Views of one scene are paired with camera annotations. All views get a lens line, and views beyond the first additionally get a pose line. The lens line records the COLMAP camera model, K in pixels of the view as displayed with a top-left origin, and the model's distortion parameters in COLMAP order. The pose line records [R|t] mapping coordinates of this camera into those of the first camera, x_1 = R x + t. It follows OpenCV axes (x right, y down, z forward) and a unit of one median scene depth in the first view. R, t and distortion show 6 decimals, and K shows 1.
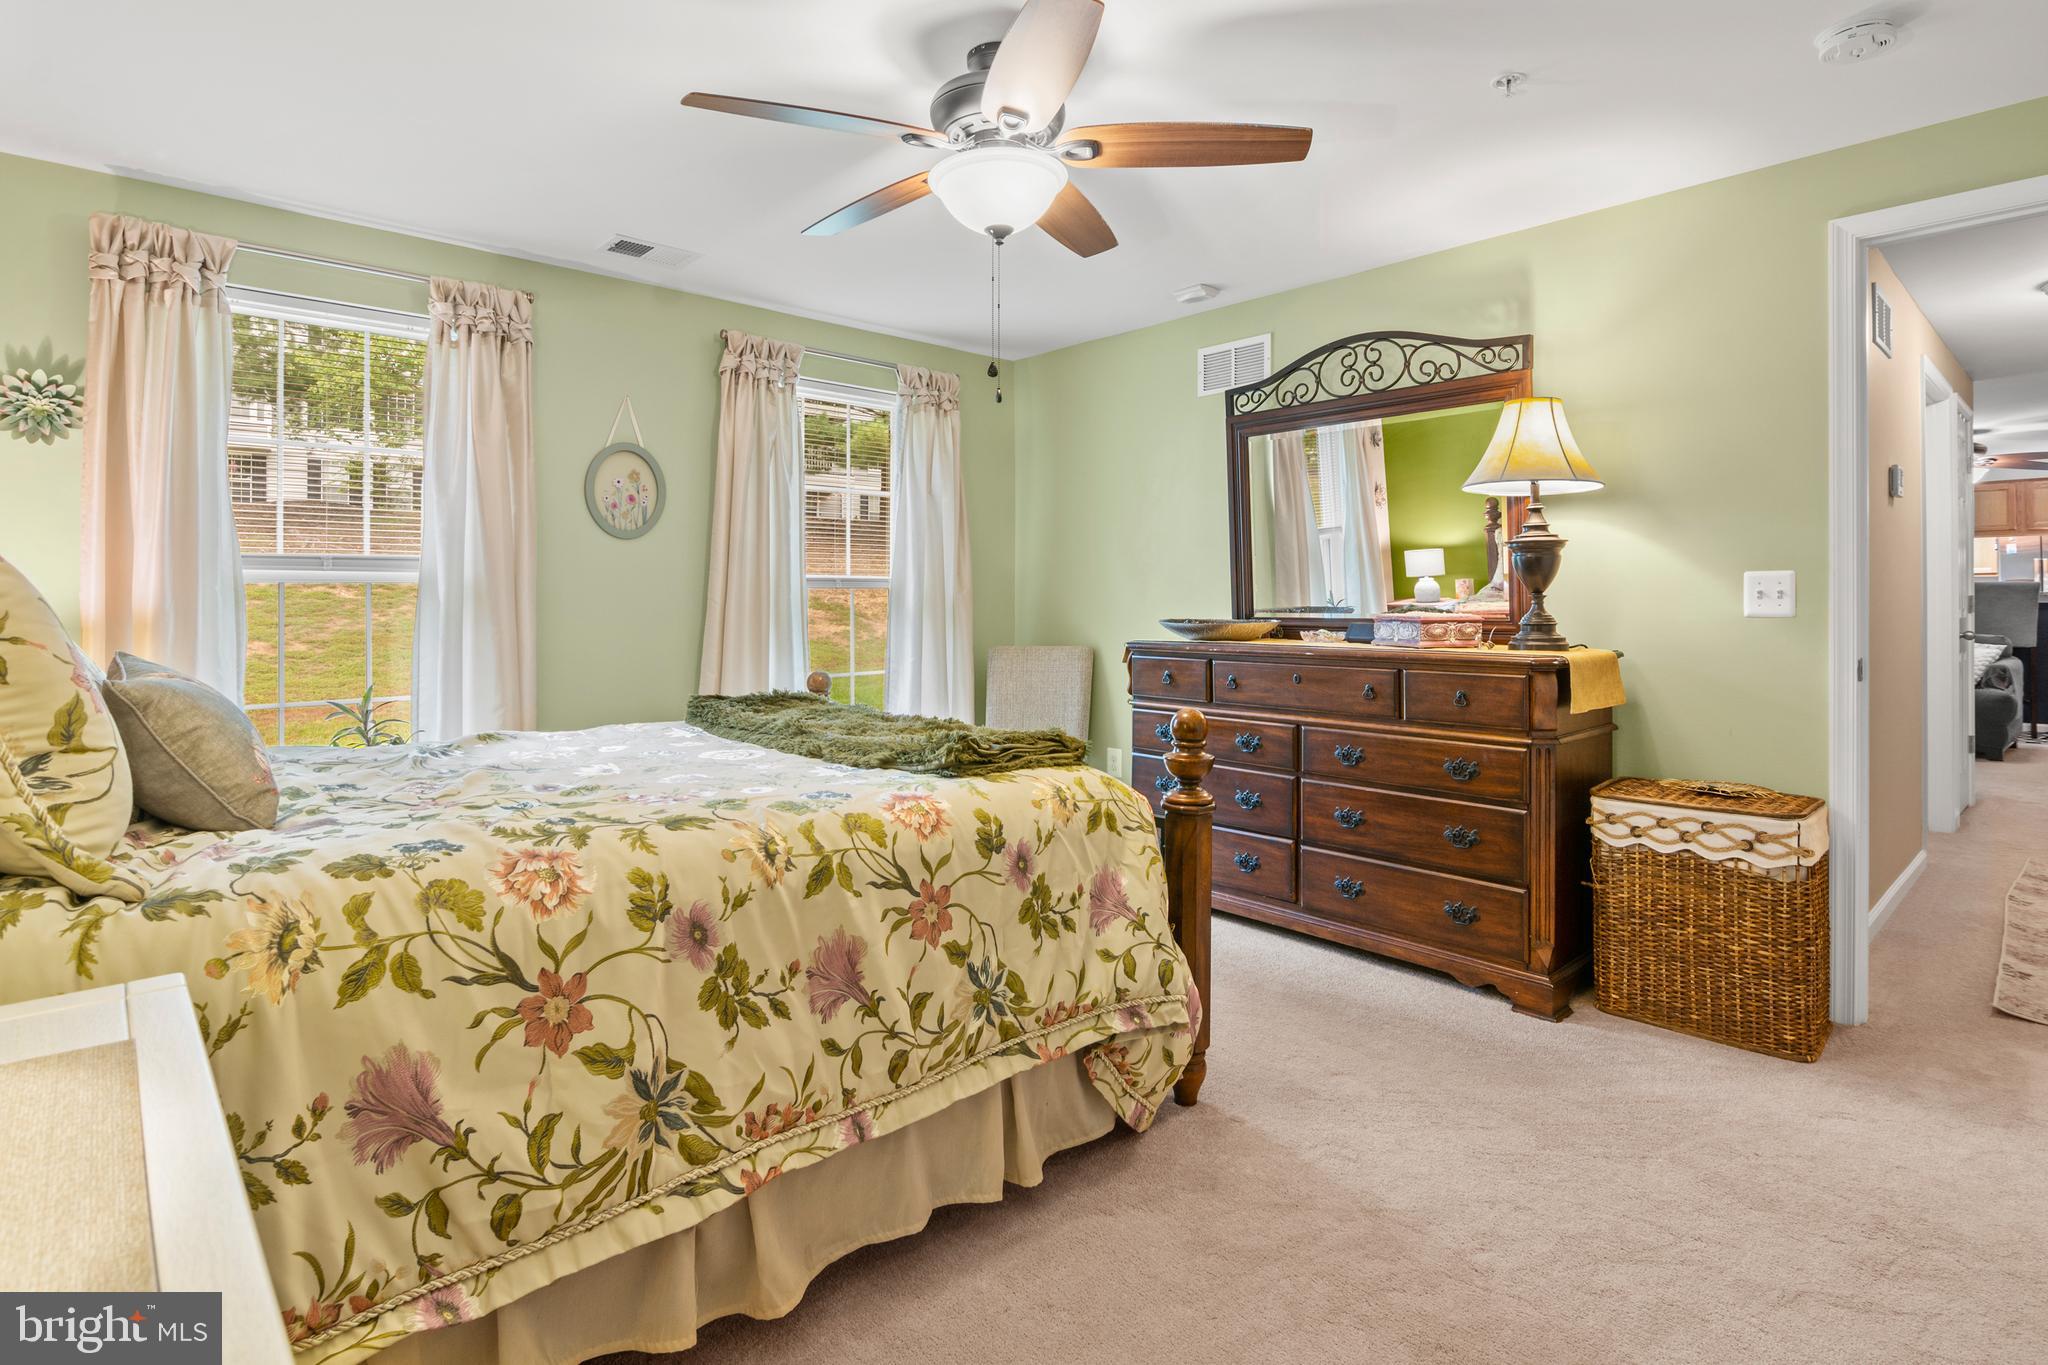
lens RADIAL K [[1019.4, 0, 1028.9], [0, 1019.4, 610.1], [0, 0, 1]] dist [0.000491, -0.000595]
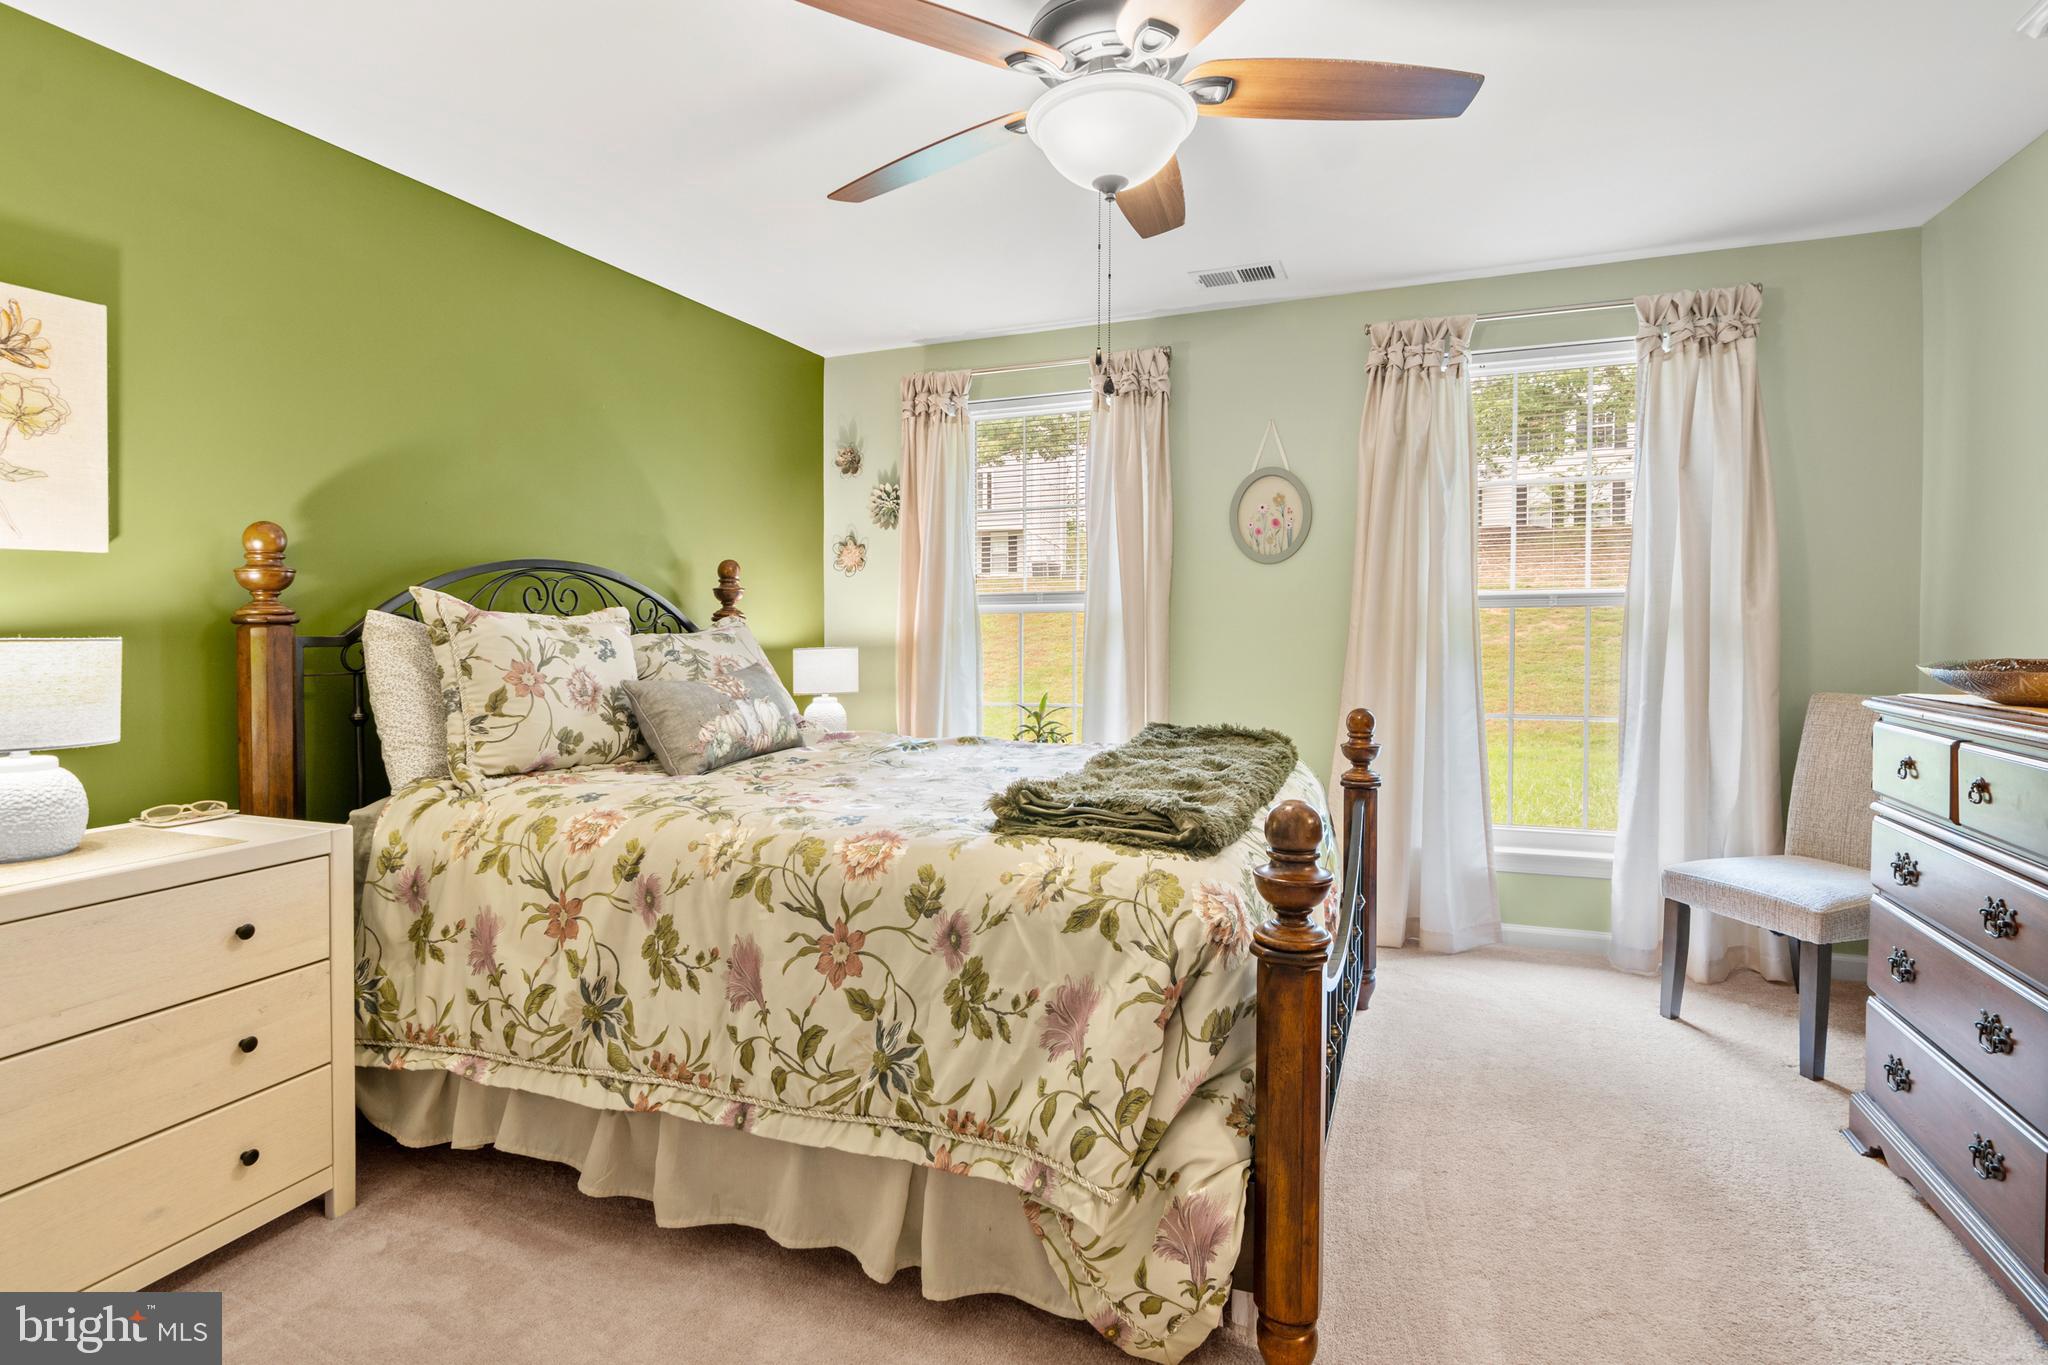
lens RADIAL K [[1006.0, 0, 1031.5], [0, 1006.0, 672.7], [0, 0, 1]] dist [0.000631, 0.000038]
pose [[0.450528, 0.042670, -0.891742, 0.848697], [-0.000156, 0.998861, 0.047717, -0.020283], [0.892763, -0.021359, 0.450021, 0.736585]]
